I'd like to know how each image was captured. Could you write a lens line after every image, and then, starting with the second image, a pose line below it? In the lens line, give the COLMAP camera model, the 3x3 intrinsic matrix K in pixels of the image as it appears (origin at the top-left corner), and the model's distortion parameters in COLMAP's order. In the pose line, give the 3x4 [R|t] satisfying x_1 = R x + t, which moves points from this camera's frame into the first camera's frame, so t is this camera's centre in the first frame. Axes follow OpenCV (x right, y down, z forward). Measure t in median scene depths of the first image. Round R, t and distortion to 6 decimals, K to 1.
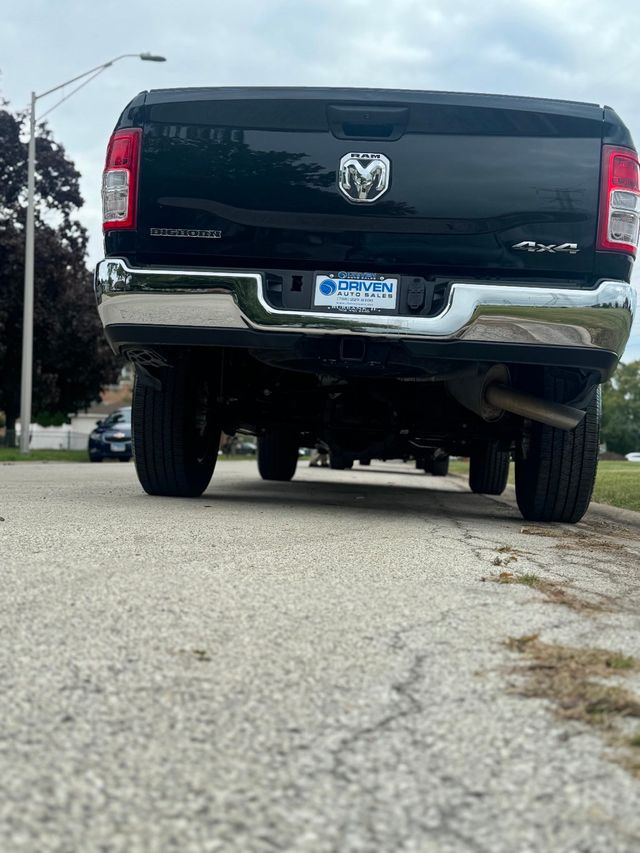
lens RADIAL K [[1099.0, 0, 316.5], [0, 1099.0, 413.0], [0, 0, 1]] dist [0.245052, -0.002165]
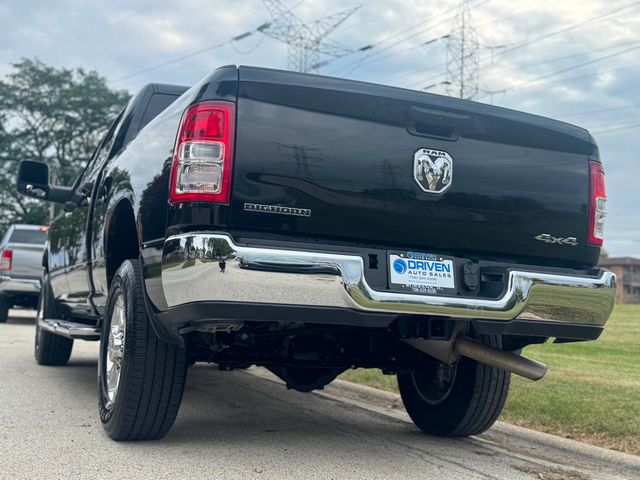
lens RADIAL K [[789.7, 0, 321.6], [0, 789.7, 242.1], [0, 0, 1]] dist [0.215550, -0.455237]
pose [[0.878883, 0.026673, 0.476291, -0.436656], [-0.018334, 0.999587, -0.022148, -0.119550], [-0.476685, 0.010734, 0.879009, 0.344007]]
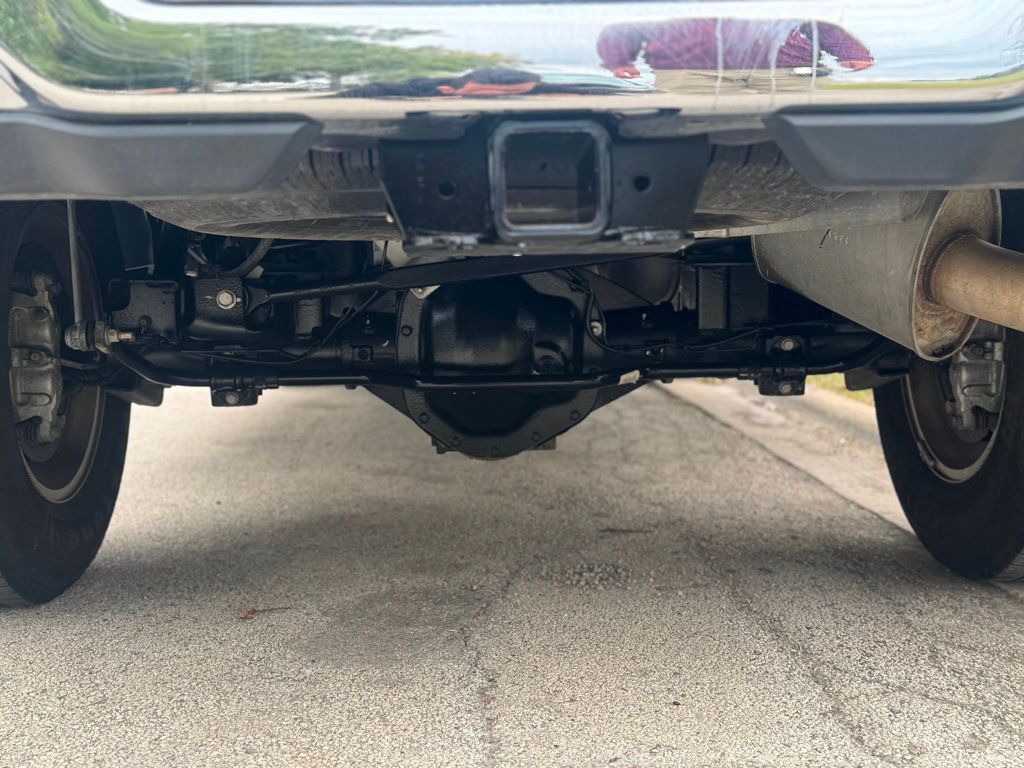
lens RADIAL K [[1265.2, 0, 517.2], [0, 1265.2, 378.6], [0, 0, 1]] dist [0.198717, -0.407223]
pose [[0.988318, -0.094761, 0.119369, -0.006155], [0.077695, 0.987057, 0.140294, -0.054390], [-0.131118, -0.129380, 0.982888, 0.746742]]
